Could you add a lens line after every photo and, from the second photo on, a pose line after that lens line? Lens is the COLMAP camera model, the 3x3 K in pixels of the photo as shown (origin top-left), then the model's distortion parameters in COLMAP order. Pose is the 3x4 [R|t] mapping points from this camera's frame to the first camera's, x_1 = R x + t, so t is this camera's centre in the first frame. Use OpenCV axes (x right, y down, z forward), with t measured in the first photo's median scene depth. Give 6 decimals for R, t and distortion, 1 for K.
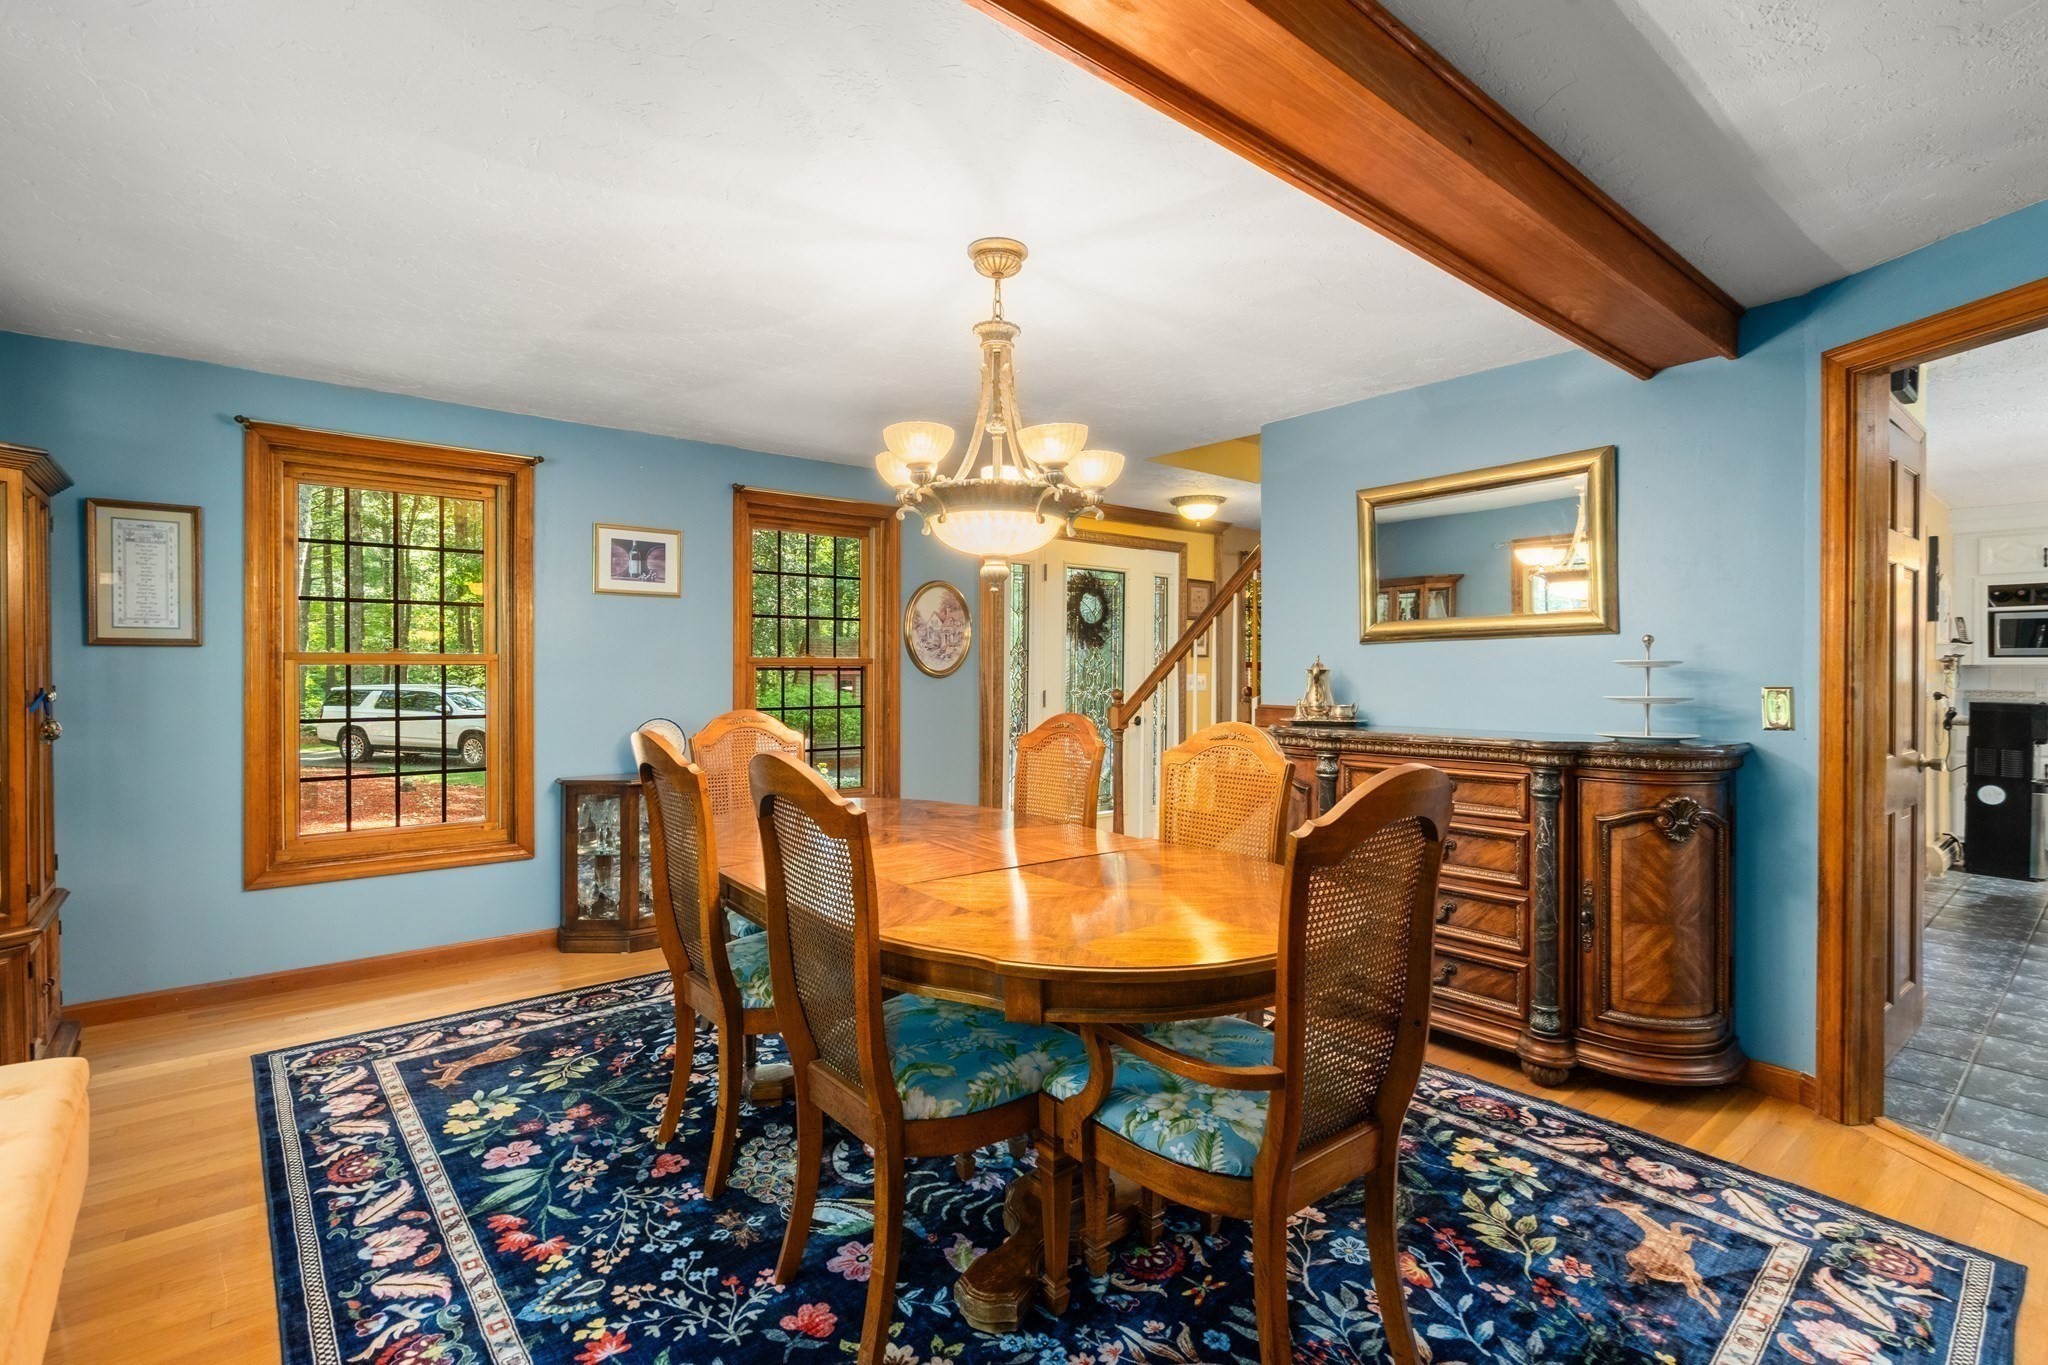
lens RADIAL K [[944.5, 0, 1057.8], [0, 944.5, 671.2], [0, 0, 1]] dist [0.015751, 0.000643]
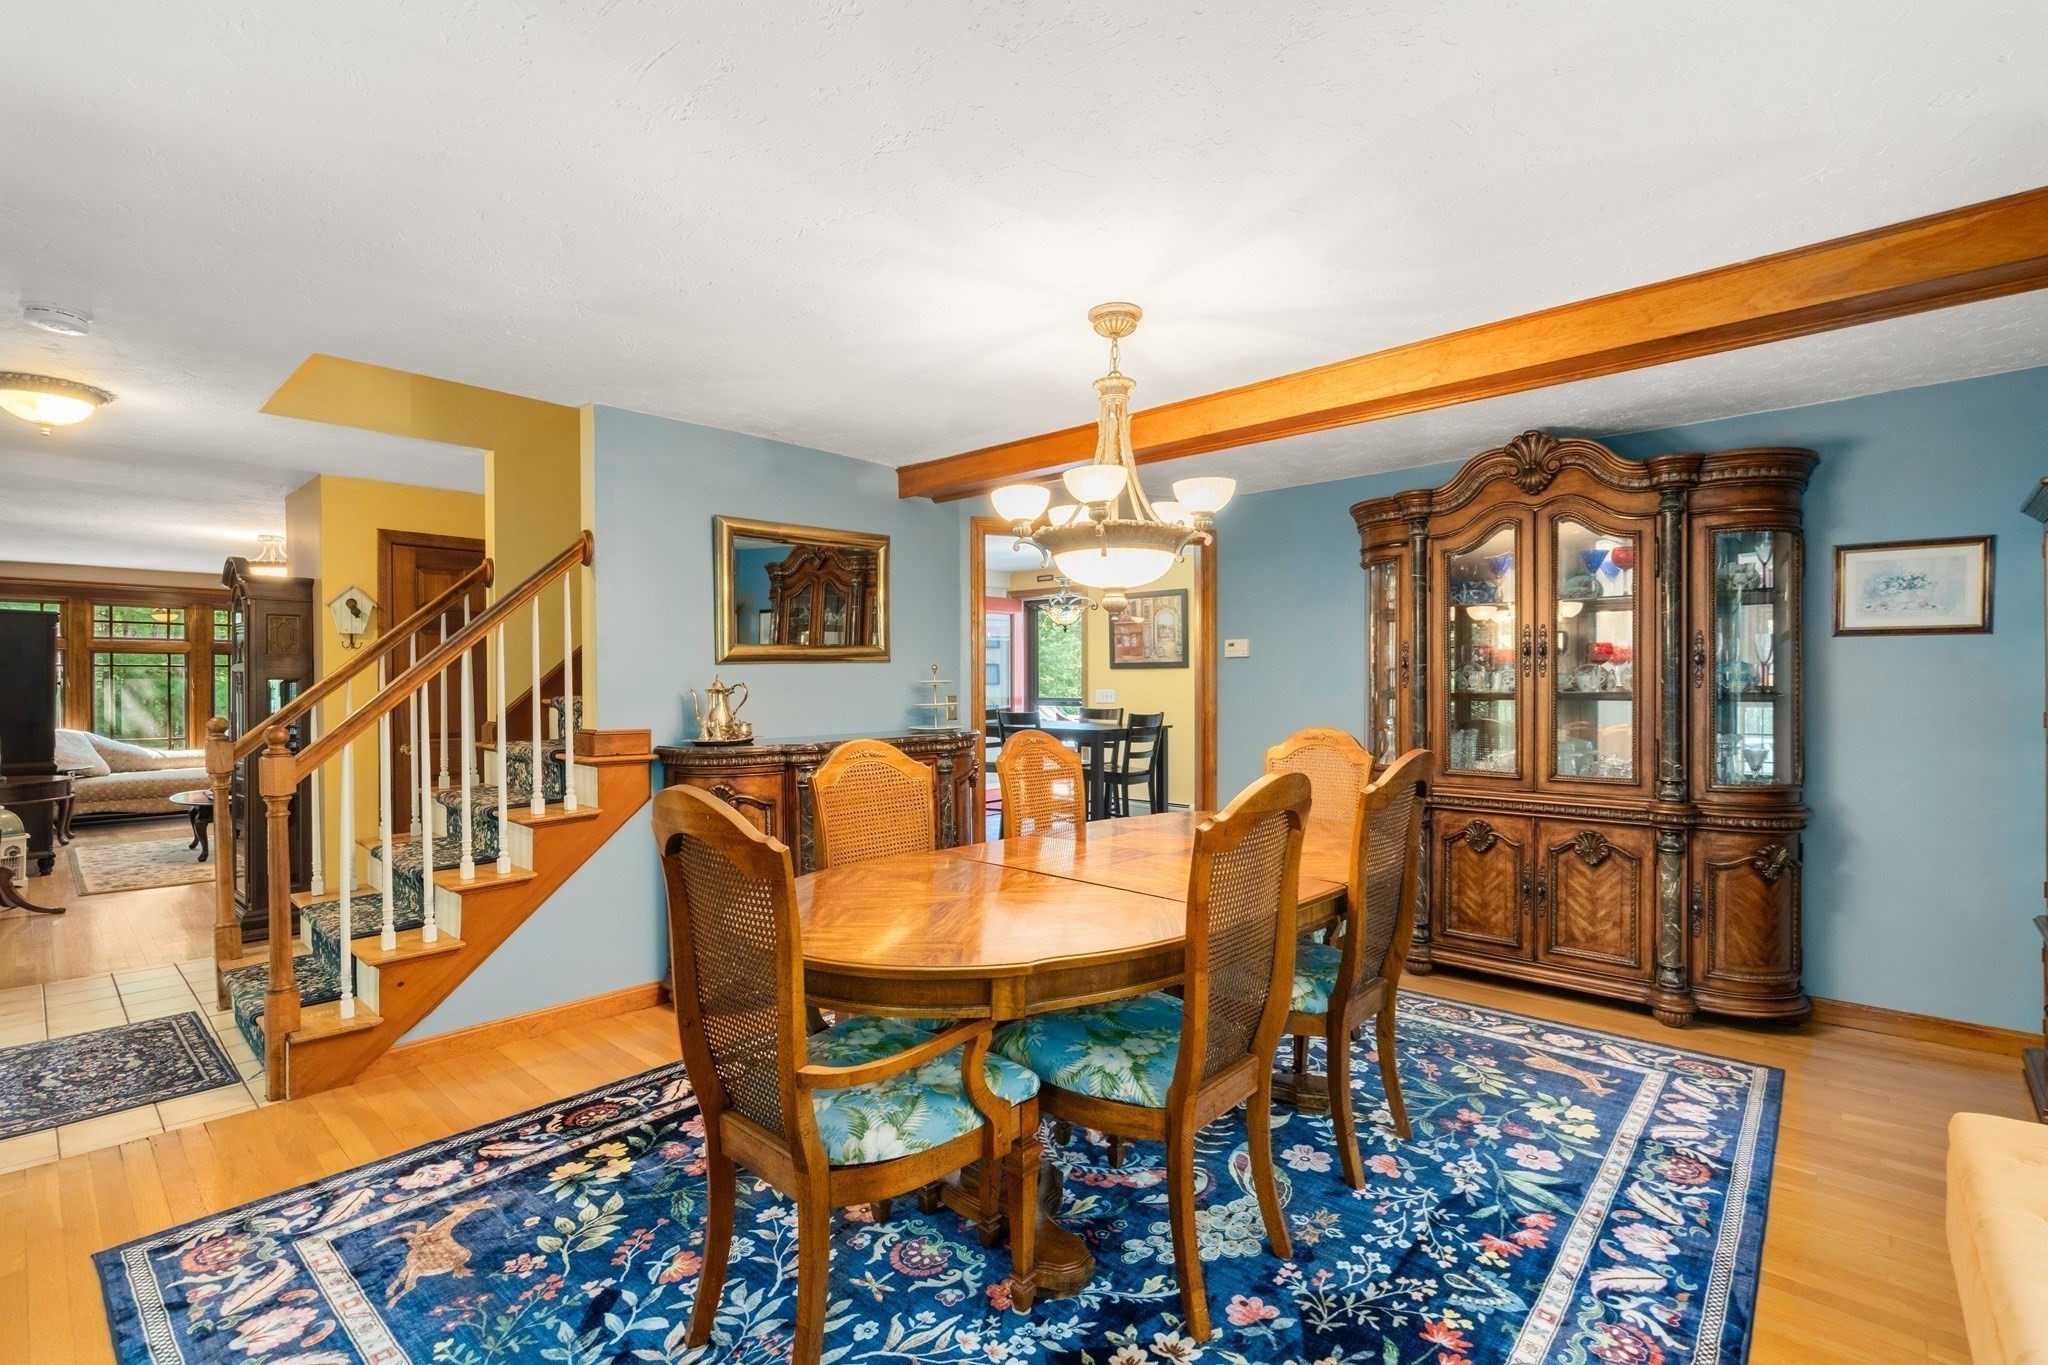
lens RADIAL K [[917.2, 0, 1023.5], [0, 917.2, 715.4], [0, 0, 1]] dist [0.017009, -0.000246]
pose [[-0.119640, -0.036648, 0.992141, -1.339318], [0.009305, 0.999233, 0.038032, -0.015507], [-0.992774, 0.013782, -0.119207, 1.498515]]
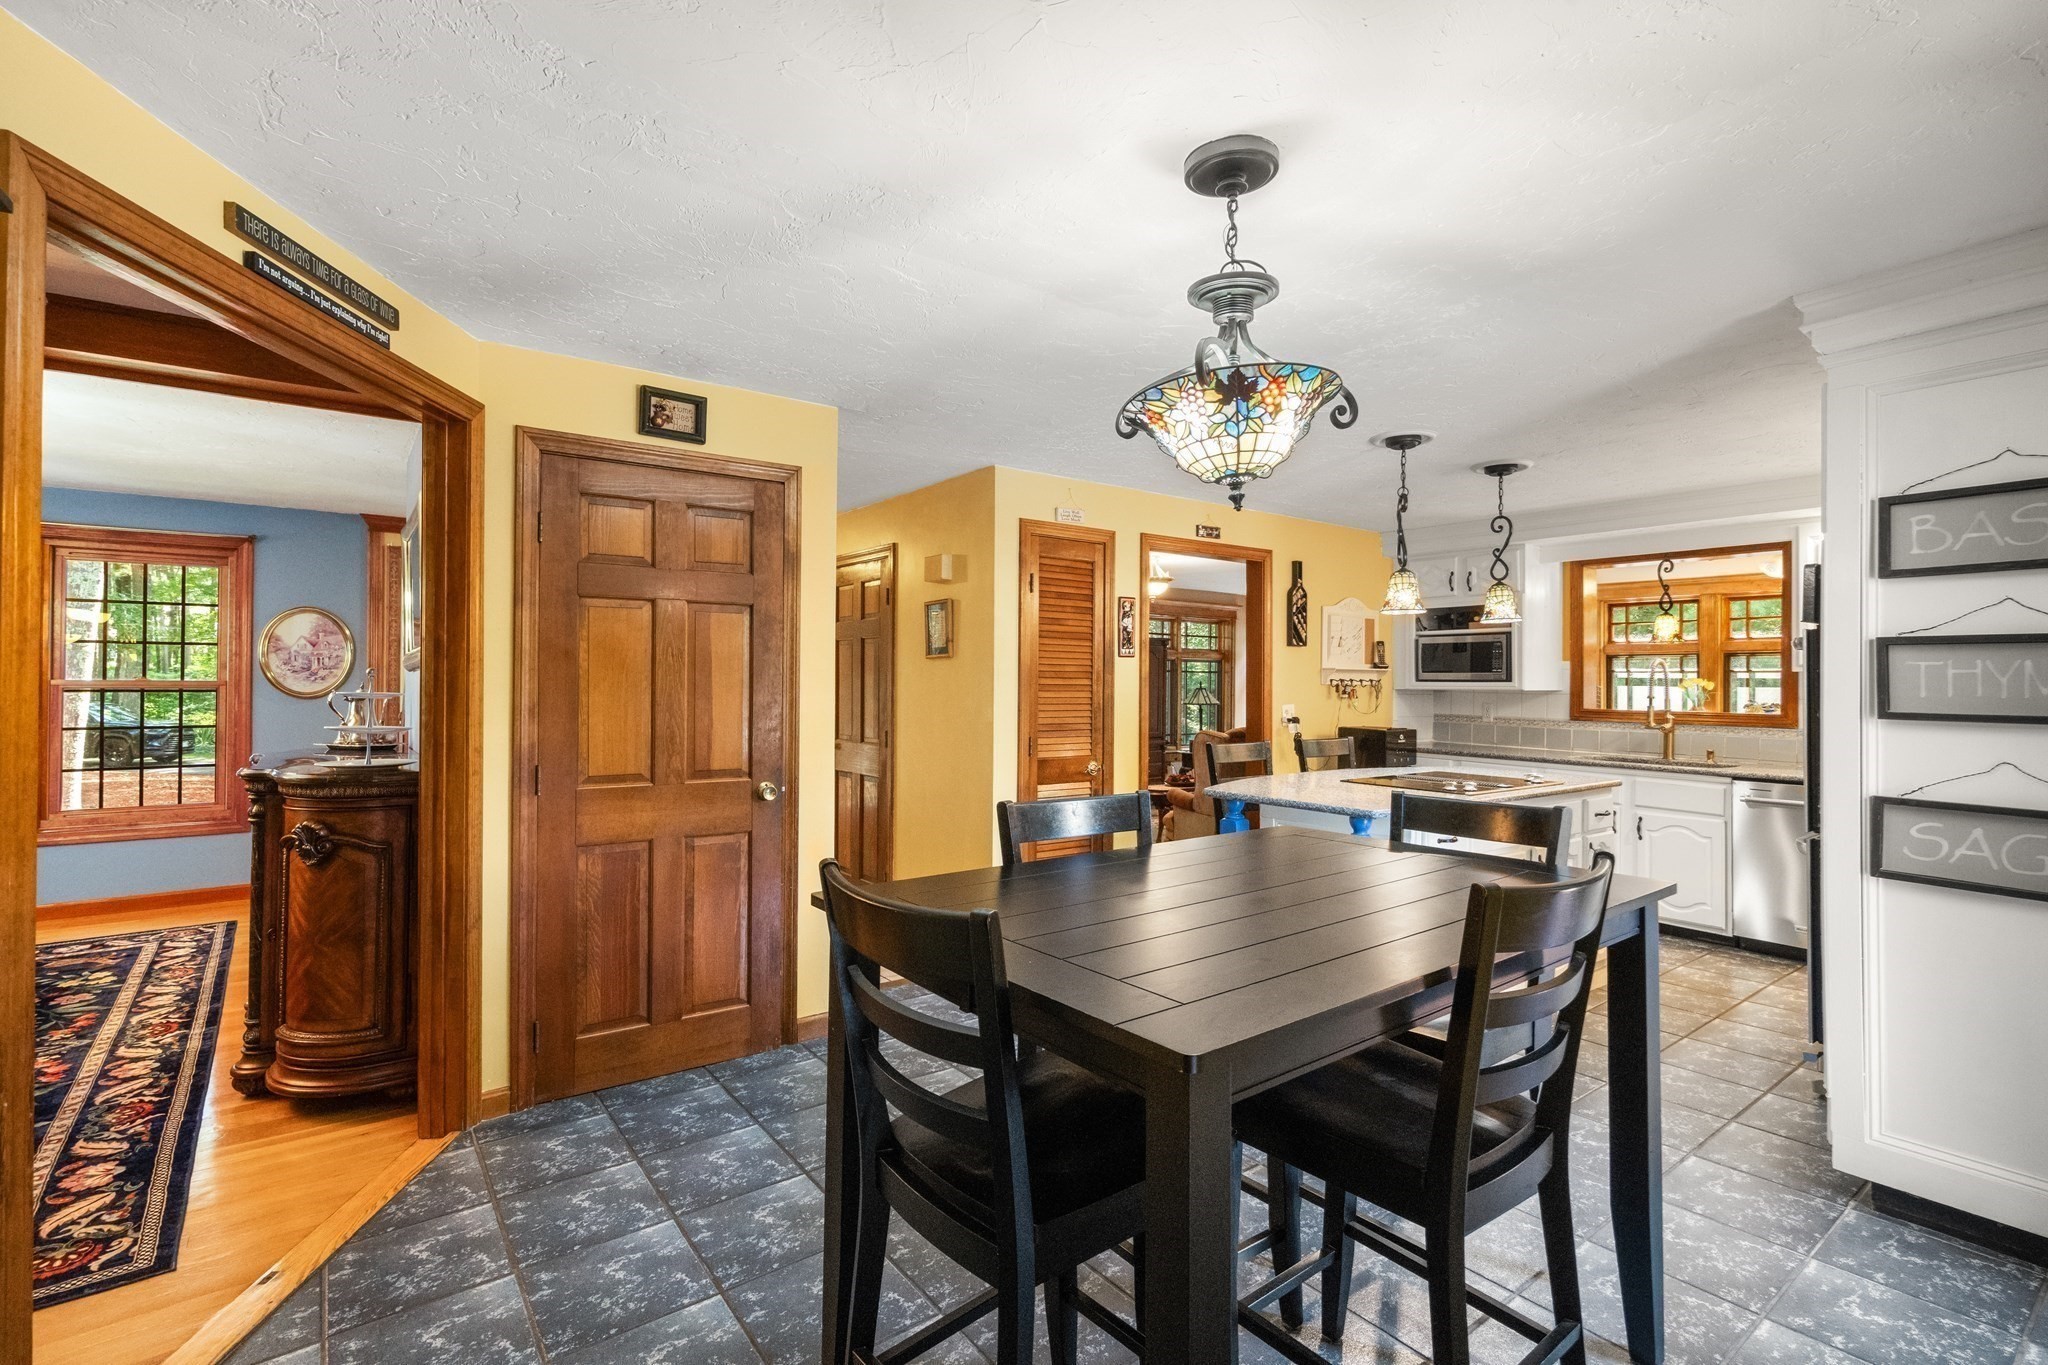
lens RADIAL K [[938.6, 0, 1023.5], [0, 938.6, 672.6], [0, 0, 1]] dist [0.000056, 0.001046]
pose [[0.997620, 0.003523, -0.068867, 2.001857], [-0.004393, 0.999912, -0.012479, -0.031624], [0.068817, 0.012752, 0.997548, 0.022224]]
